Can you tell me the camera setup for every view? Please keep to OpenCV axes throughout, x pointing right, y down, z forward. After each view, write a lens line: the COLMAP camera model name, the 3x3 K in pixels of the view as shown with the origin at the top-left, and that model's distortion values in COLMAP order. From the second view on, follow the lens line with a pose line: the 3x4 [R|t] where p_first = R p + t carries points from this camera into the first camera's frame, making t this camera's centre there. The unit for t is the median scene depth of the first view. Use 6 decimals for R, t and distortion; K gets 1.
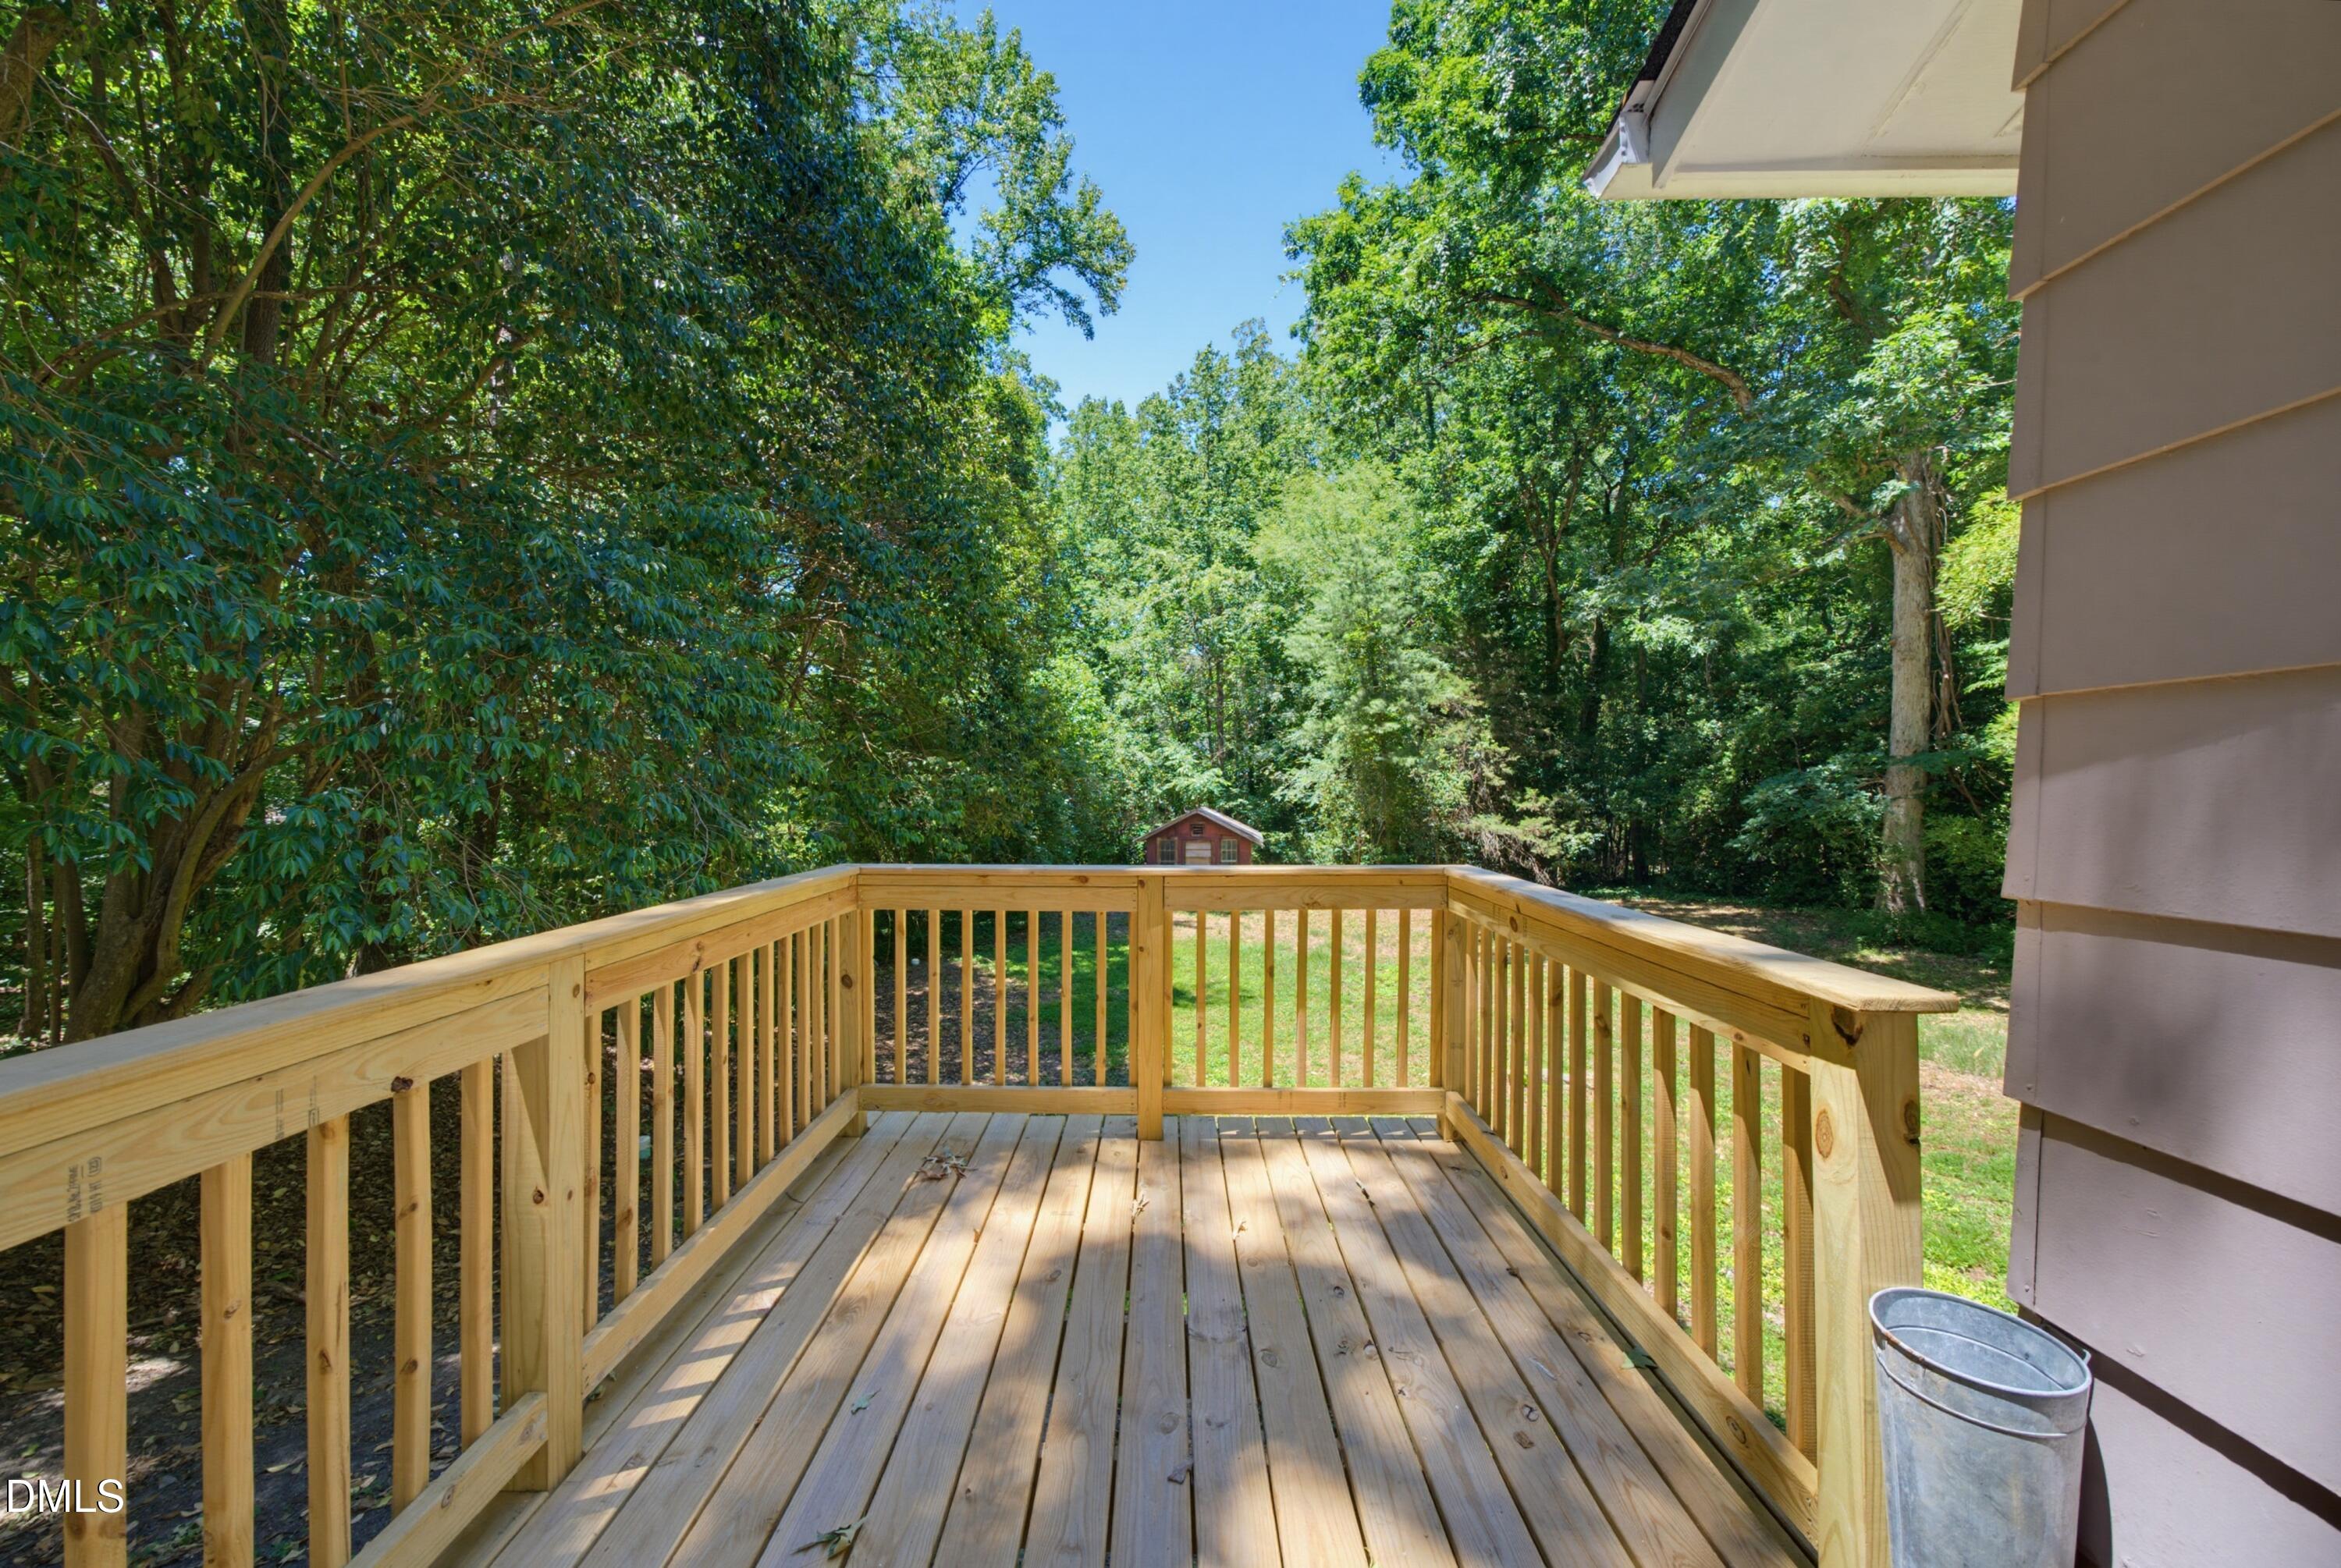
lens RADIAL K [[801.2, 0, 1156.0], [0, 801.2, 786.1], [0, 0, 1]] dist [0.008813, 0.000428]
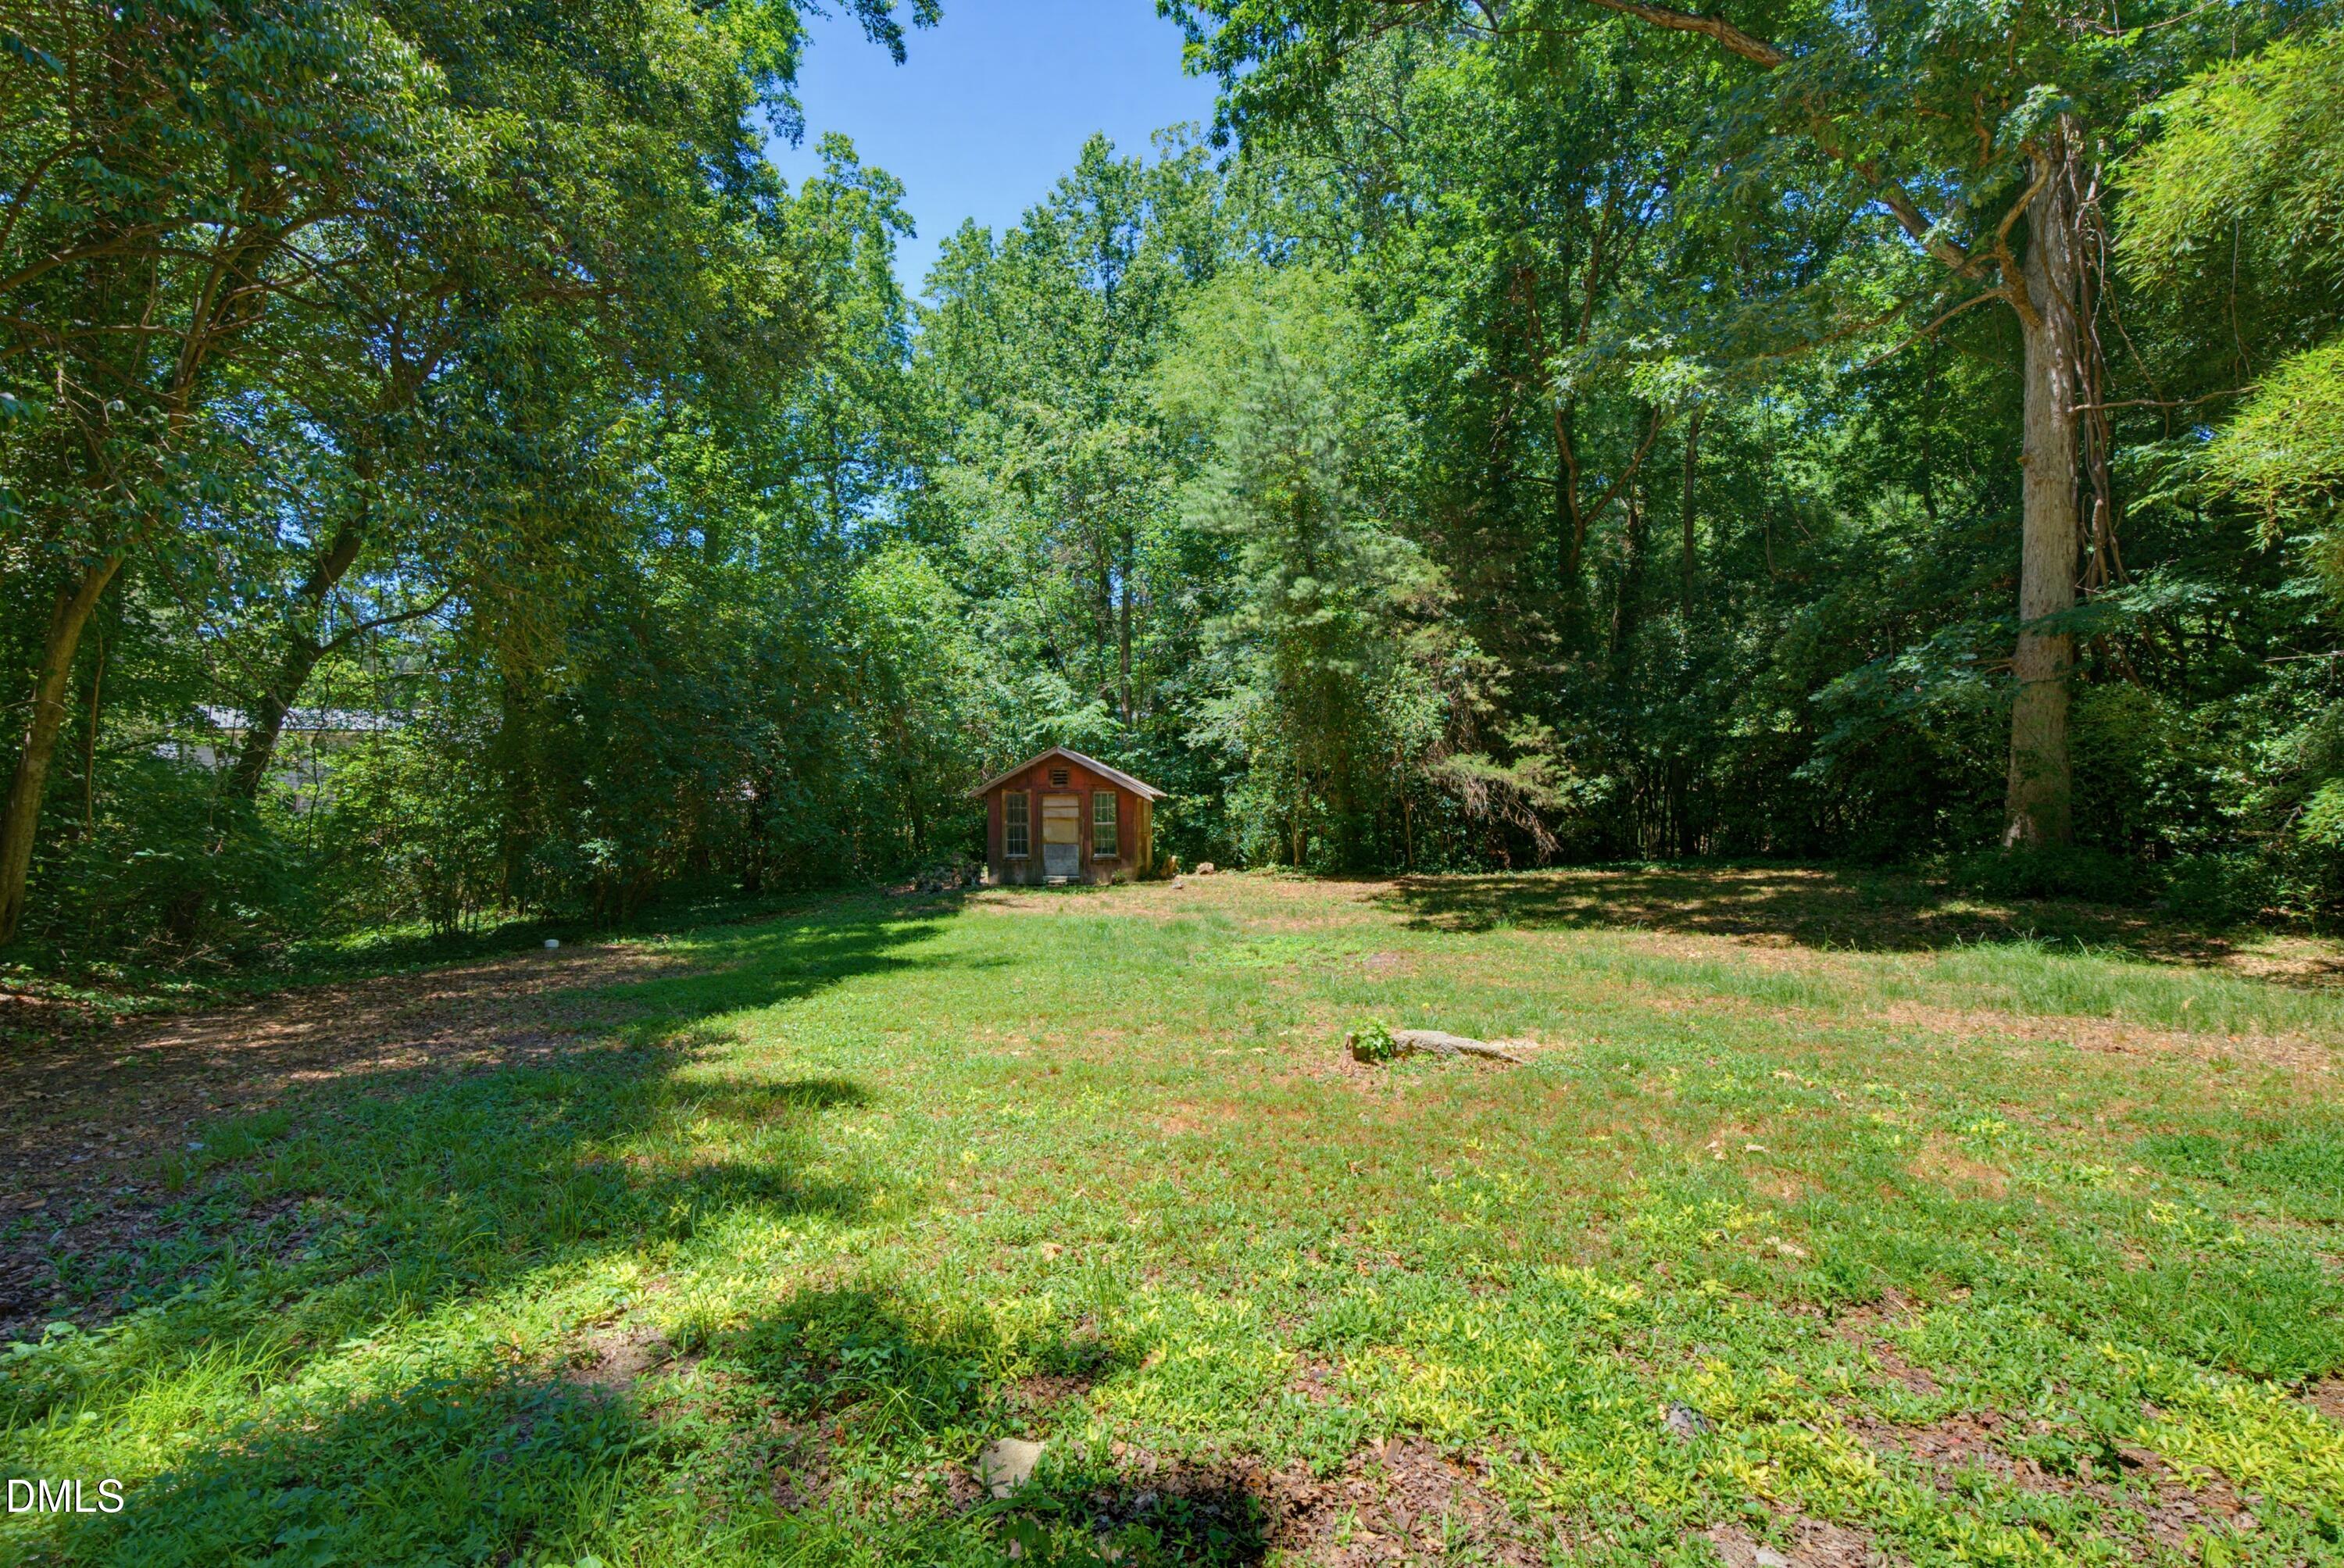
lens RADIAL K [[1030.3, 0, 1177.3], [0, 1030.3, 778.9], [0, 0, 1]] dist [0.034498, -0.000062]
pose [[0.997549, -0.007205, 0.069601, 0.090718], [0.007937, 0.999916, -0.010248, 0.064434], [-0.069521, 0.010775, 0.997522, 0.109007]]
